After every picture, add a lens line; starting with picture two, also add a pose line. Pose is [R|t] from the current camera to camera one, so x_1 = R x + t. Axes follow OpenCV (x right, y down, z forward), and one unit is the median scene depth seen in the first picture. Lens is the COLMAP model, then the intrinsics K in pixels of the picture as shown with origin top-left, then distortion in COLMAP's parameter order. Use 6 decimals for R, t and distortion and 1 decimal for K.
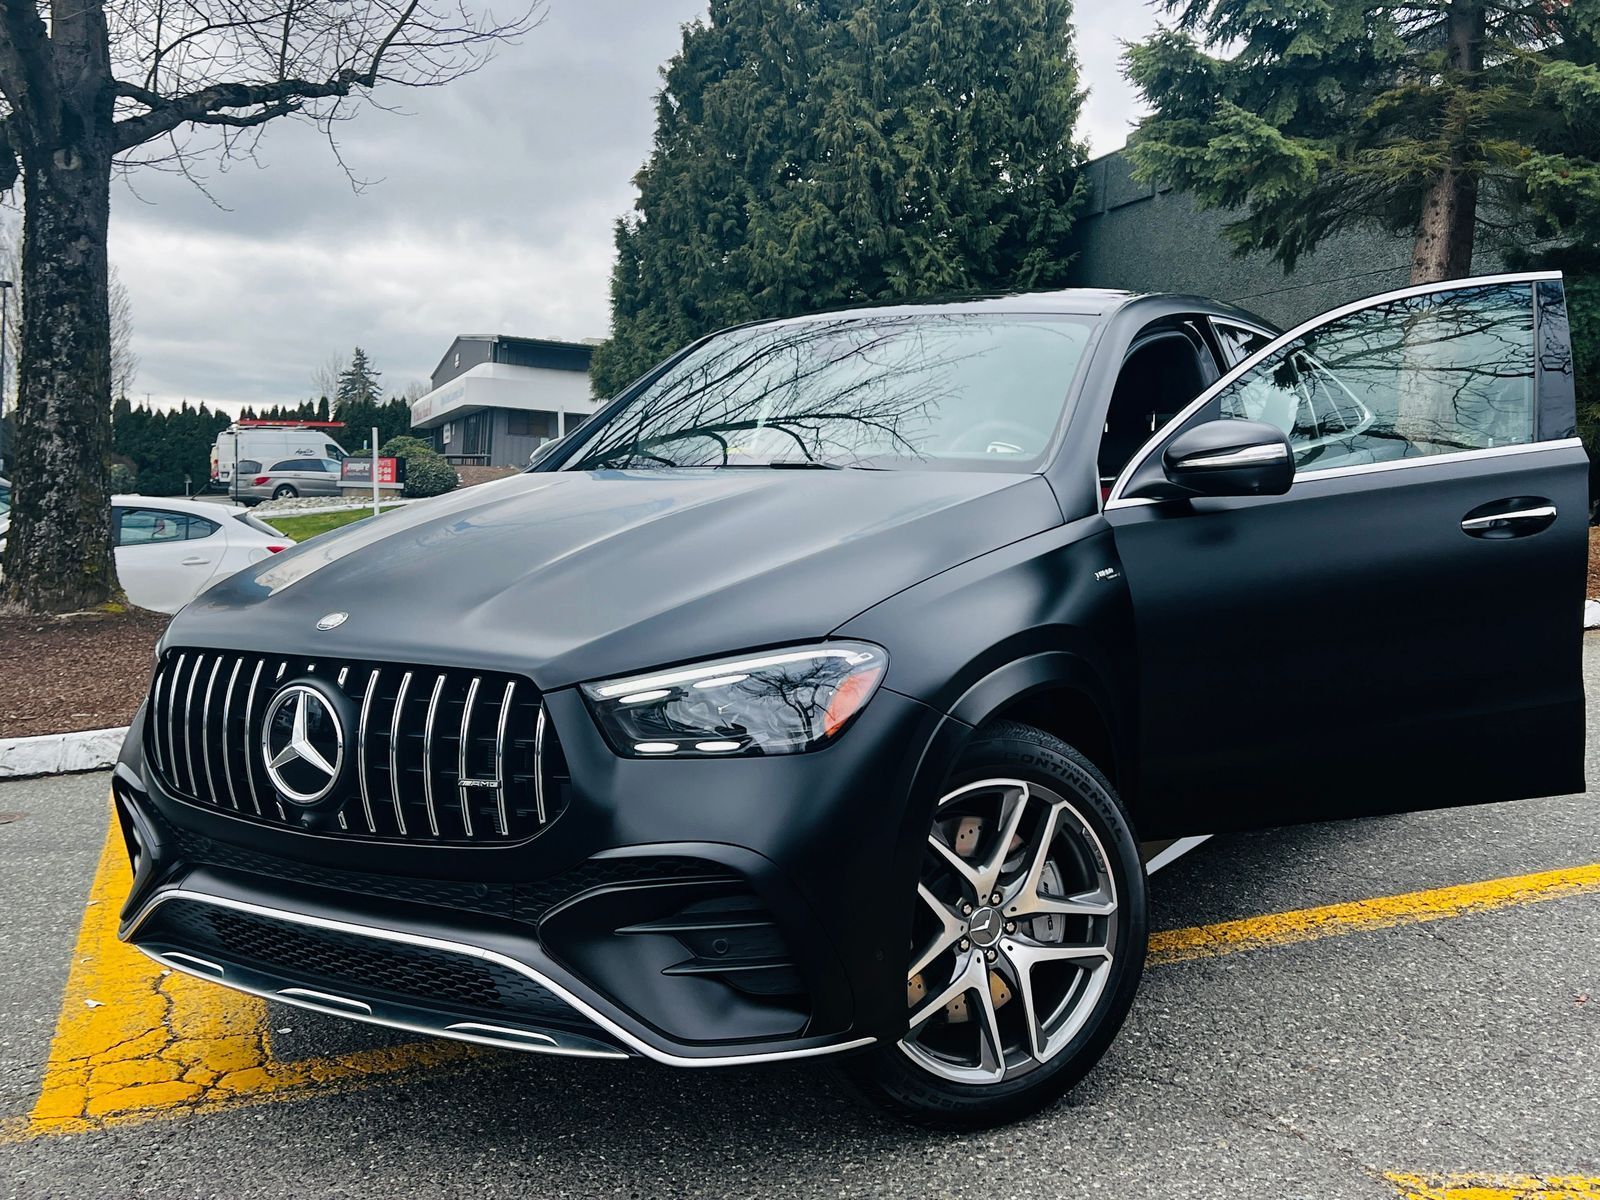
lens RADIAL K [[1577.5, 0, 800.0], [0, 1577.5, 600.0], [0, 0, 1]] dist [0.011398, 0.001541]
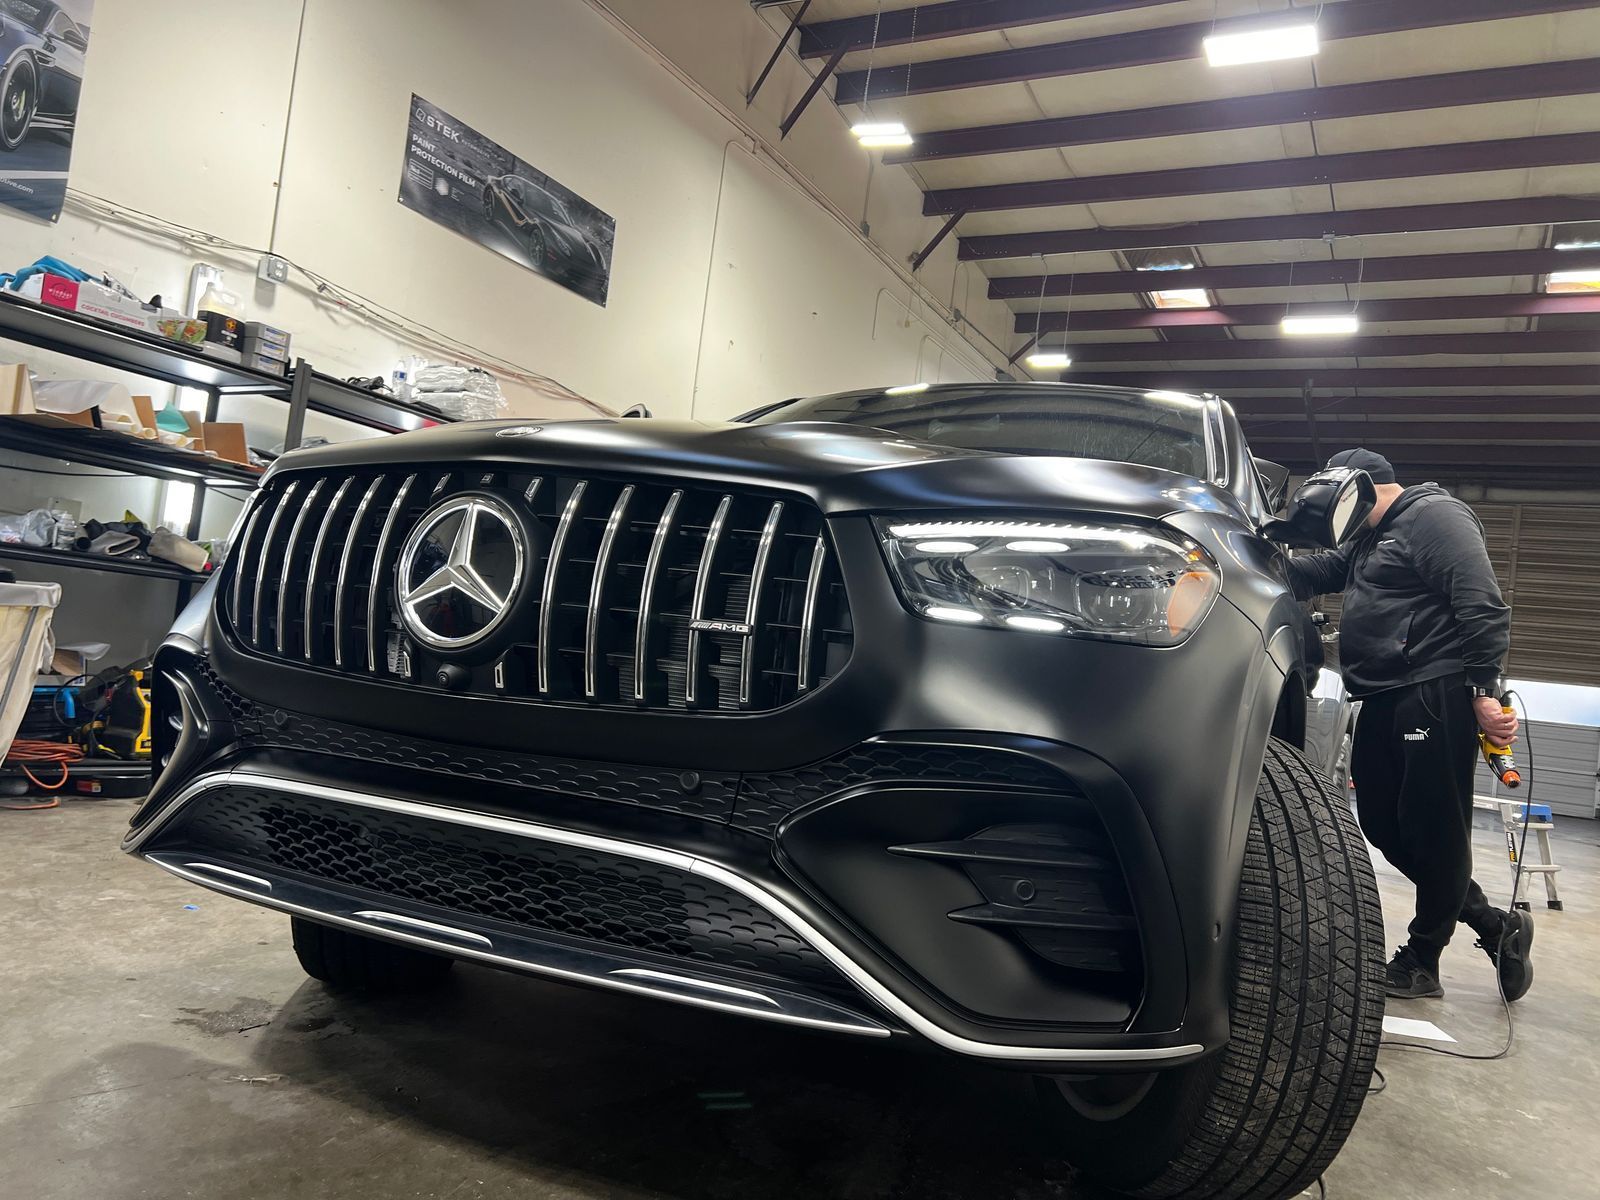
lens RADIAL K [[1198.9, 0, 800.0], [0, 1198.9, 600.0], [0, 0, 1]] dist [0.047123, -0.040833]
pose [[0.984780, 0.141747, 0.100581, -0.220410], [-0.124133, 0.978650, -0.163814, 0.187408], [-0.121653, 0.148835, 0.981350, 0.434275]]
